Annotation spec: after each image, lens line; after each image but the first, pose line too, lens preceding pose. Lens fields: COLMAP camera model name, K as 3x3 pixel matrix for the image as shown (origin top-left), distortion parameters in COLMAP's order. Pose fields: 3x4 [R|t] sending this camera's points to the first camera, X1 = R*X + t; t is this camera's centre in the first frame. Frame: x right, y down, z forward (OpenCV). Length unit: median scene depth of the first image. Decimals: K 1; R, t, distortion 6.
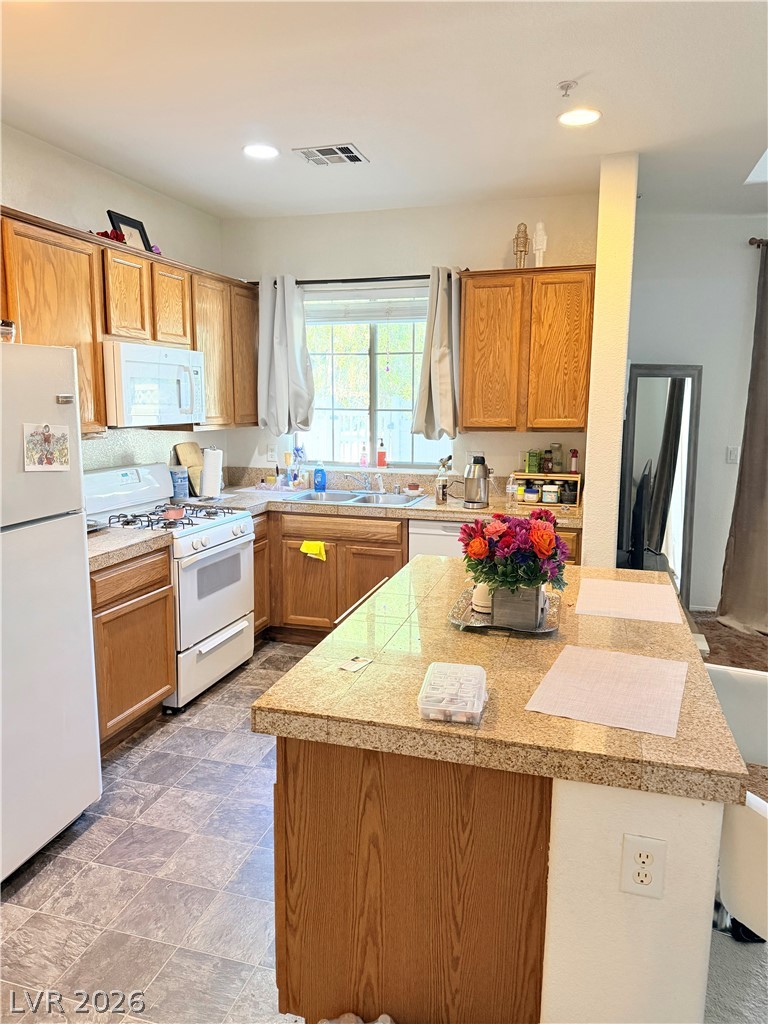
lens RADIAL K [[717.9, 0, 384.0], [0, 717.9, 512.0], [0, 0, 1]] dist [0.105486, -0.176832]
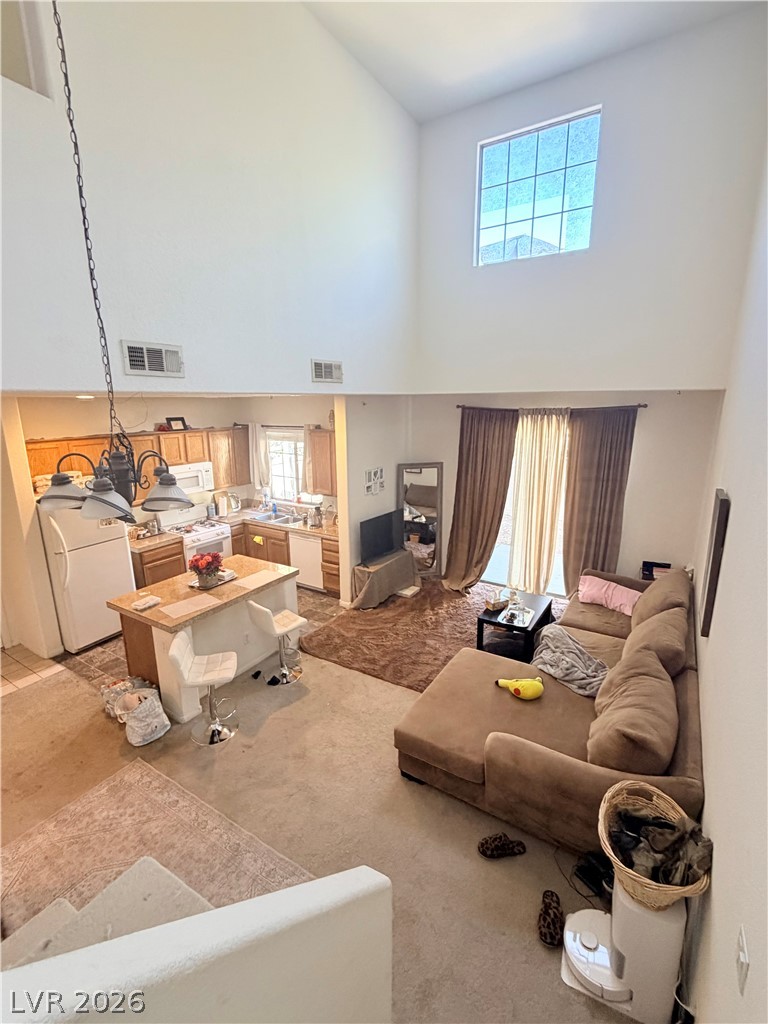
lens RADIAL K [[471.2, 0, 384.0], [0, 471.2, 512.0], [0, 0, 1]] dist [0.000732, 0.000113]
pose [[0.962169, 0.051270, -0.267584, 0.764760], [-0.030470, 0.996223, 0.081316, -0.193164], [0.270743, -0.070086, 0.960097, -0.429925]]
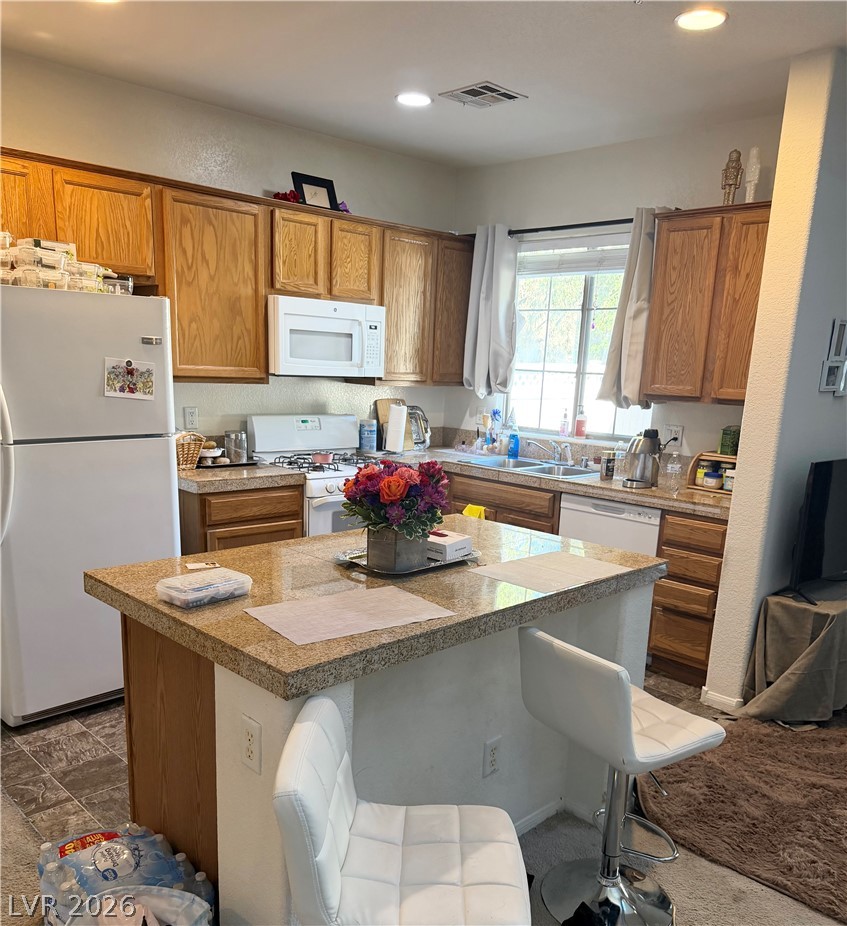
lens RADIAL K [[799.7, 0, 425.2], [0, 799.7, 561.3], [0, 0, 1]] dist [0.123236, -0.230651]
pose [[0.874323, 0.148913, -0.461935, 0.372561], [-0.113153, 0.988082, 0.104357, 0.009828], [0.471970, -0.038972, 0.880753, 0.001429]]
